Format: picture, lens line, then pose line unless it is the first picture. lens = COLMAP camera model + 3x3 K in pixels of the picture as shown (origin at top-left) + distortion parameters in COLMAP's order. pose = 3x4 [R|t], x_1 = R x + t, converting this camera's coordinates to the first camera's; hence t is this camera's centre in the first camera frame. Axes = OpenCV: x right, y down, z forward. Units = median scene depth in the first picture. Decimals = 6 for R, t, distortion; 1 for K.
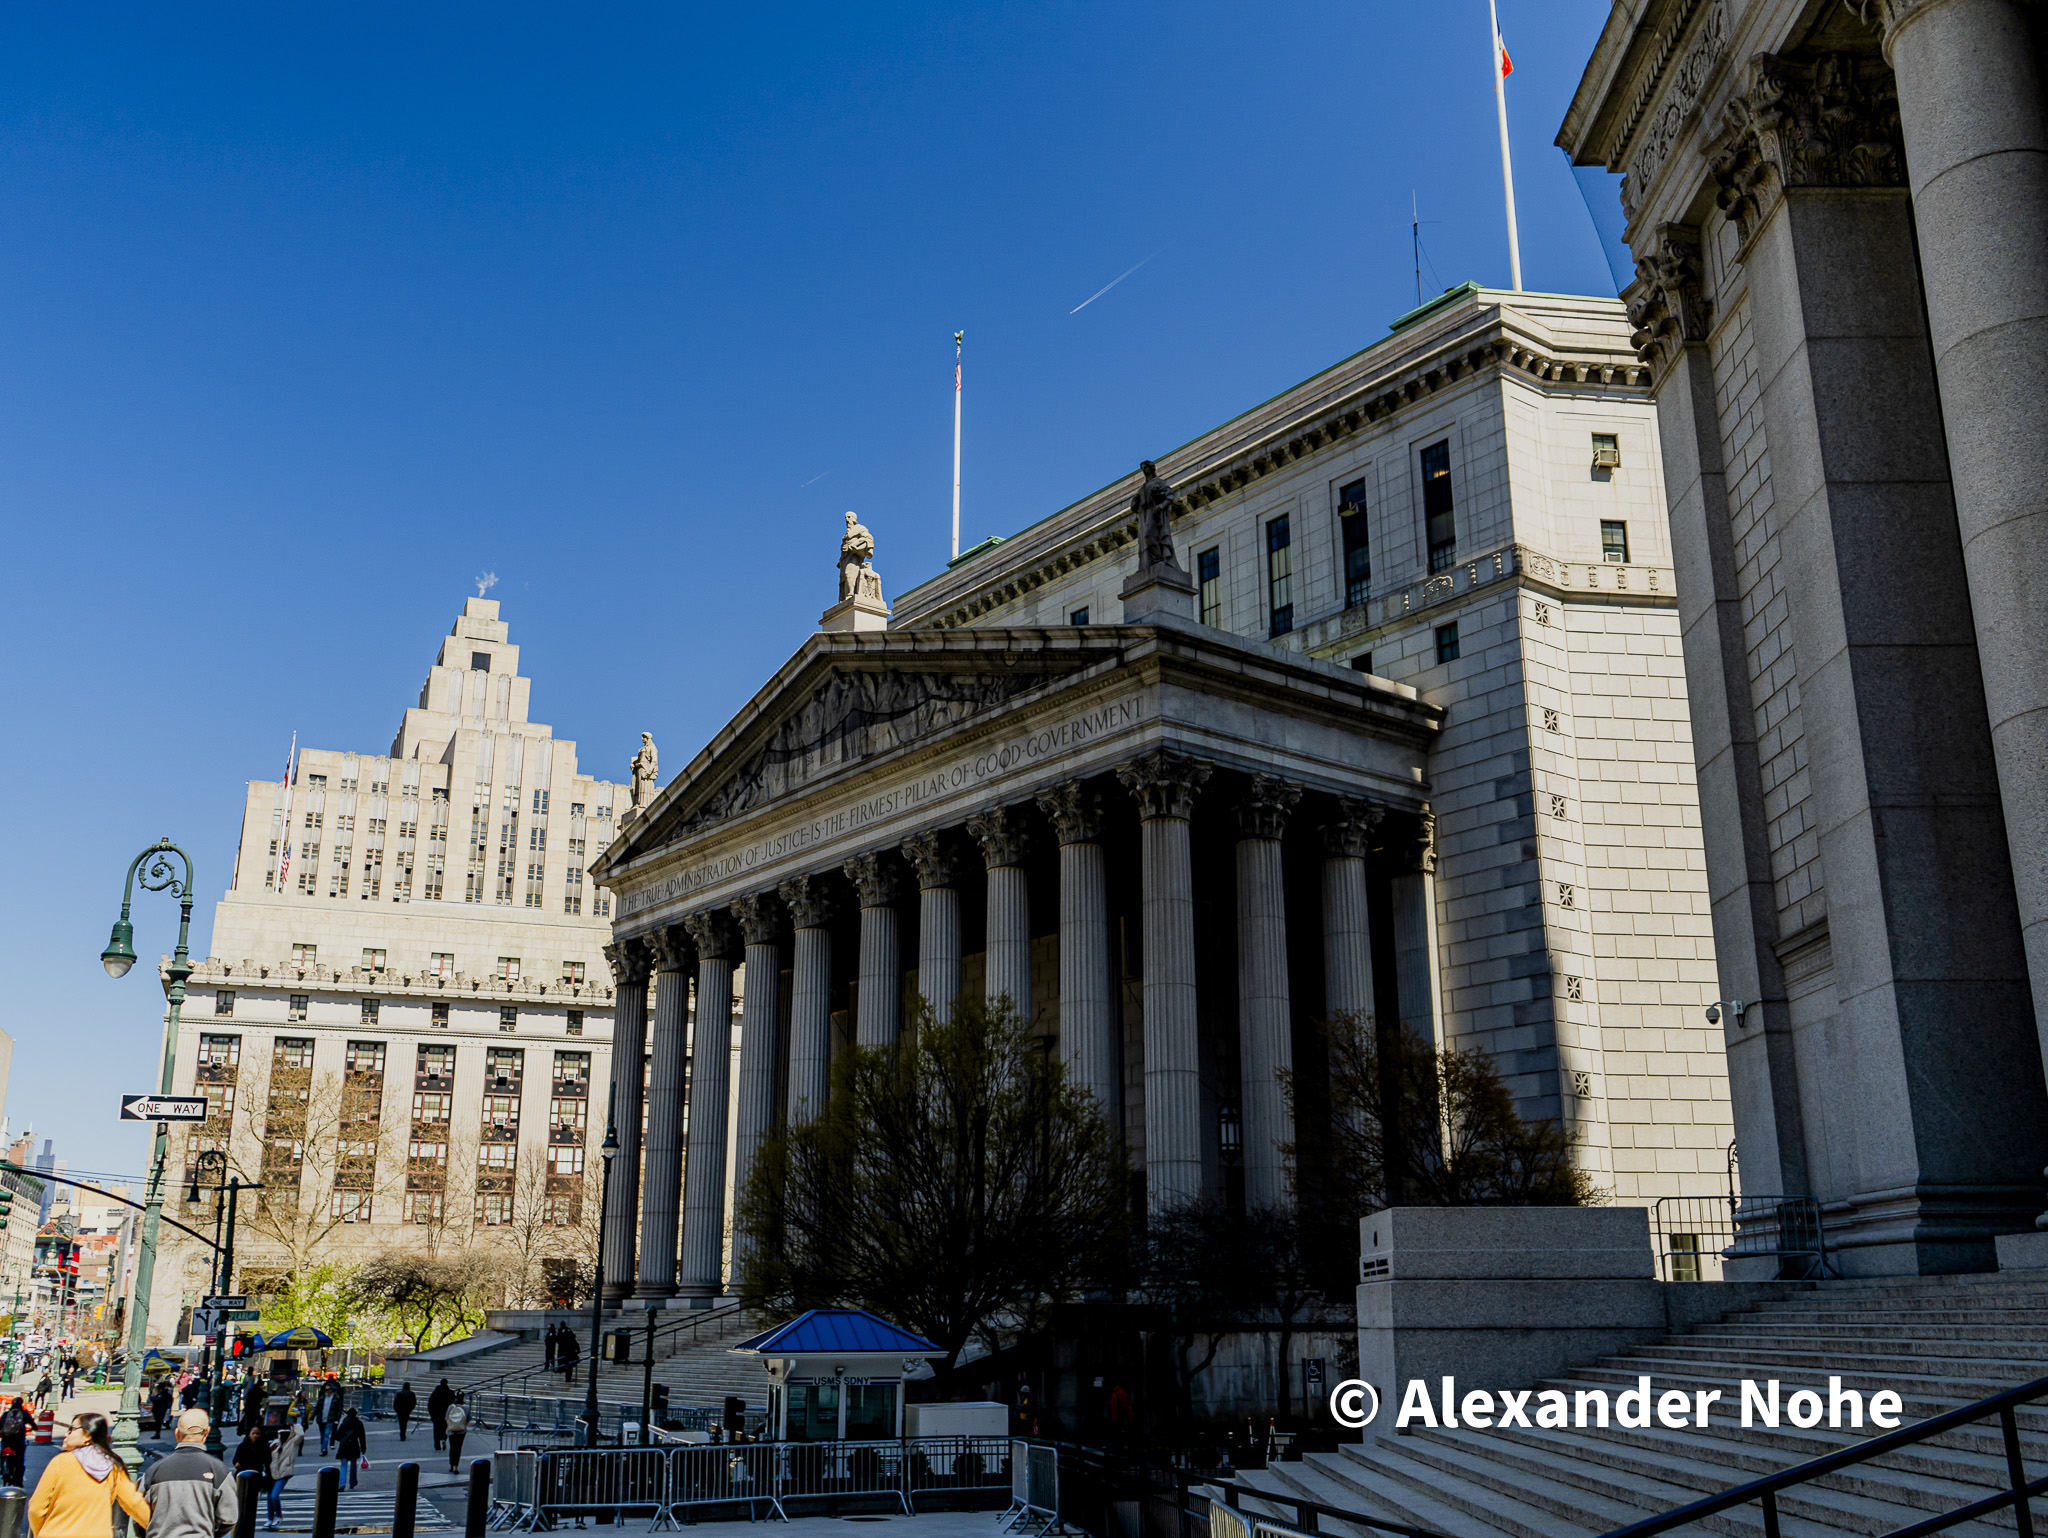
lens RADIAL K [[1841.4, 0, 1025.3], [0, 1841.4, 772.2], [0, 0, 1]] dist [-0.001631, 0.004010]
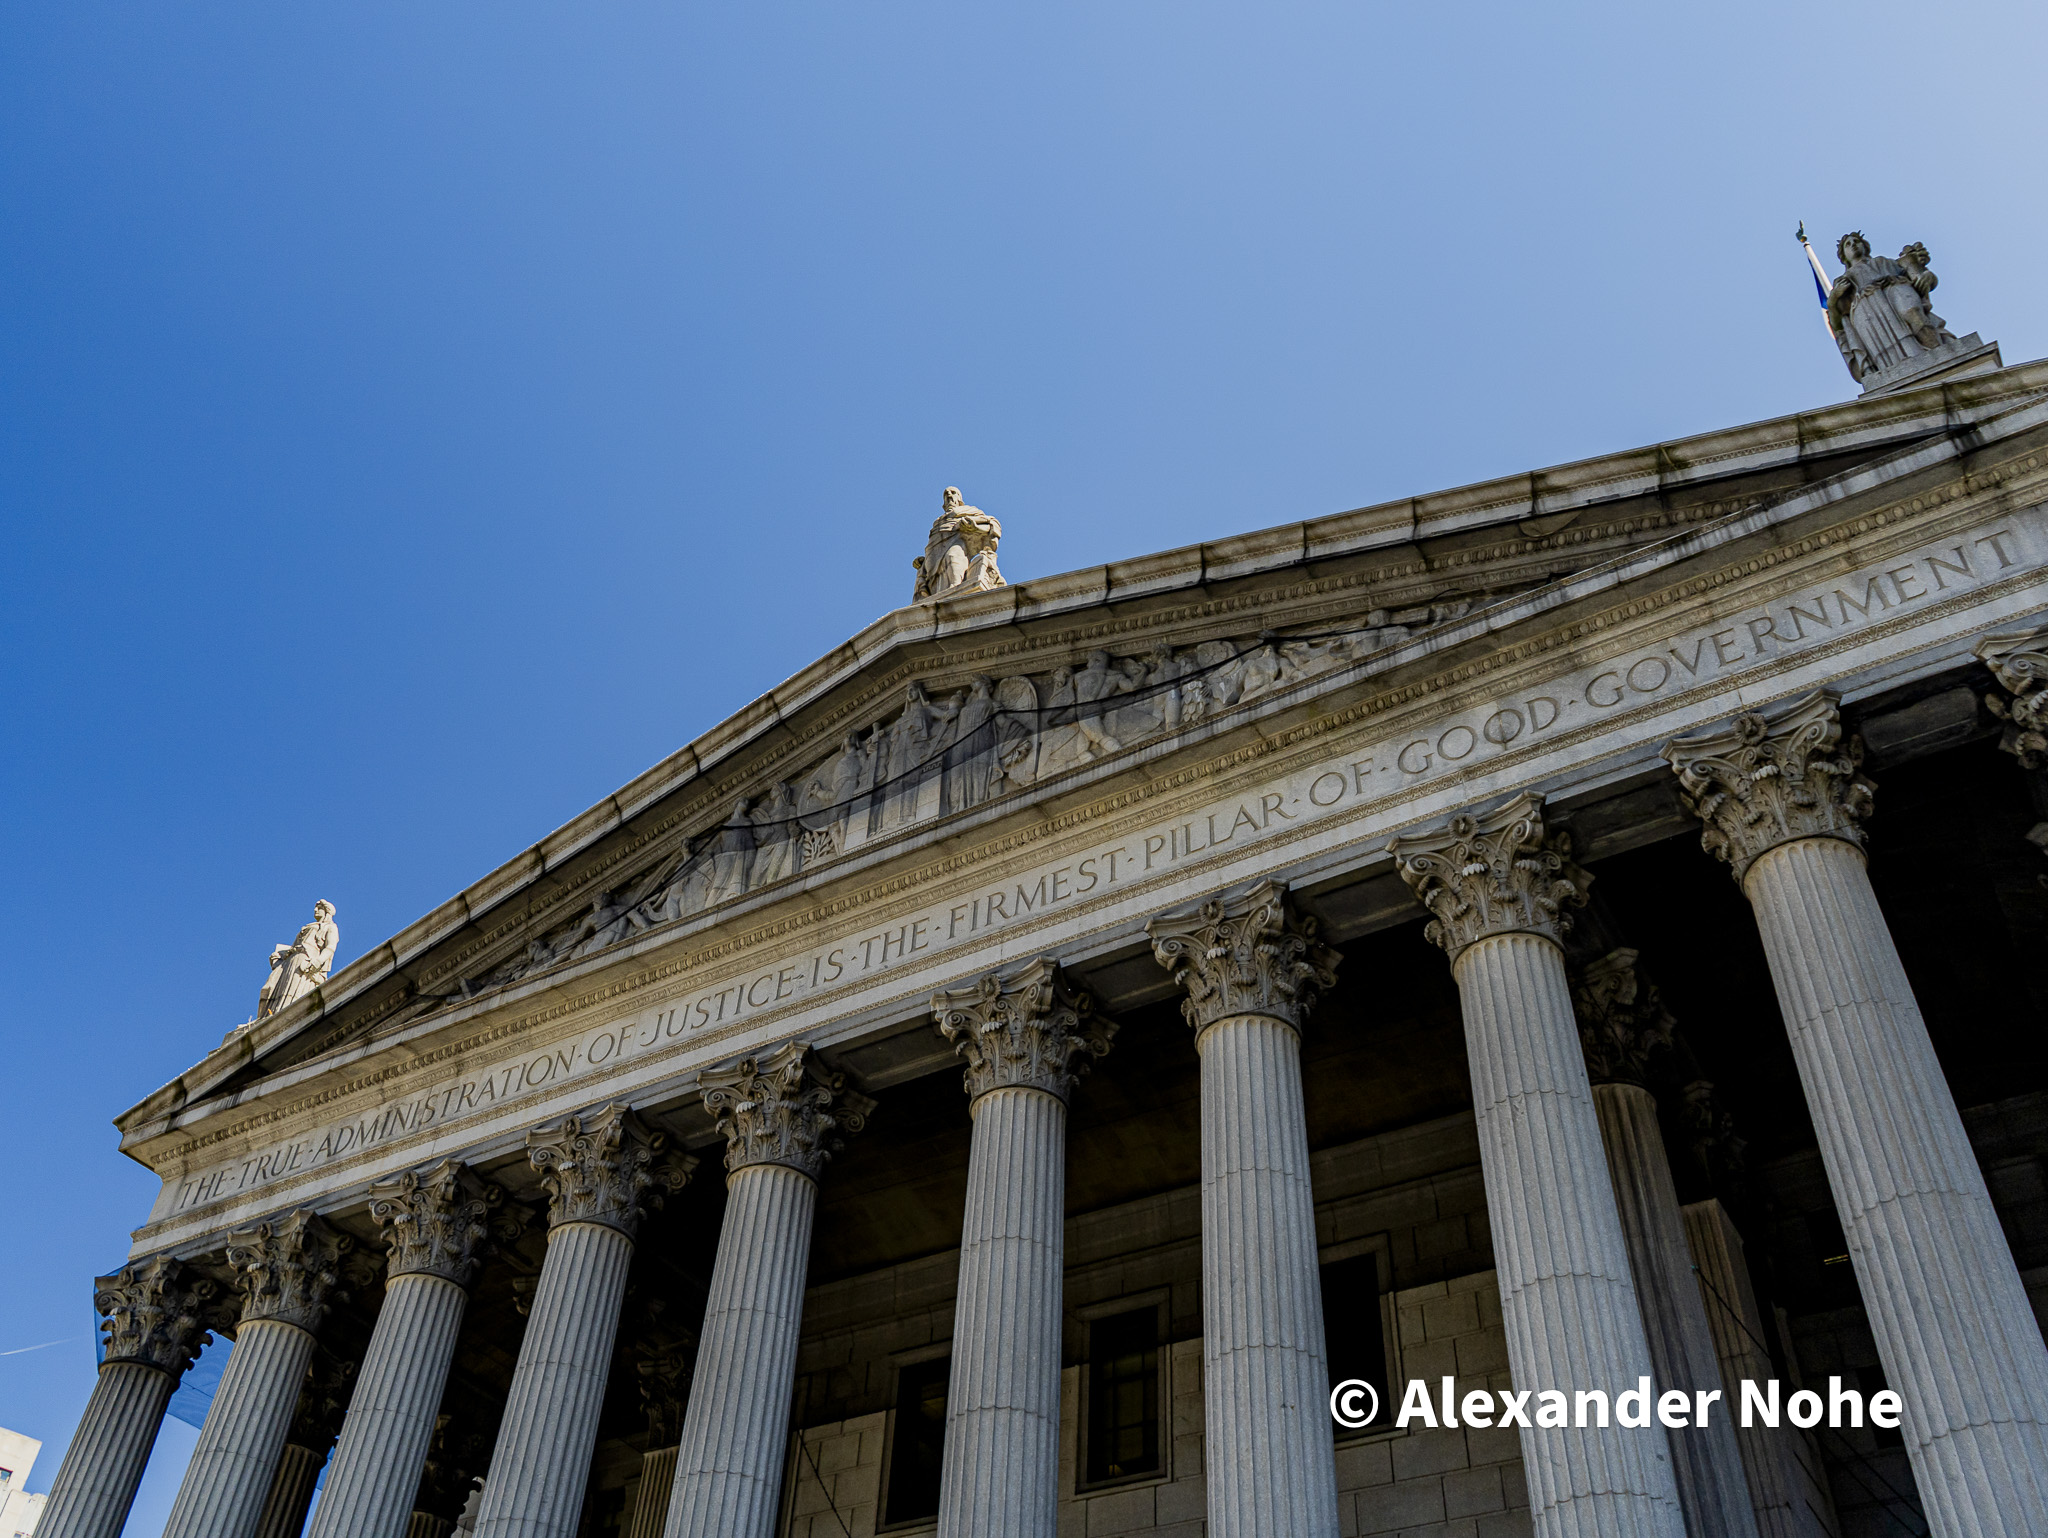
lens RADIAL K [[1841.4, 0, 1026.2], [0, 1841.4, 766.0], [0, 0, 1]] dist [-0.001631, 0.004010]
pose [[0.931326, 0.279809, 0.233108, -0.174092], [-0.144407, 0.871335, -0.468958, 0.178976], [-0.334334, 0.403090, 0.851903, 0.543688]]
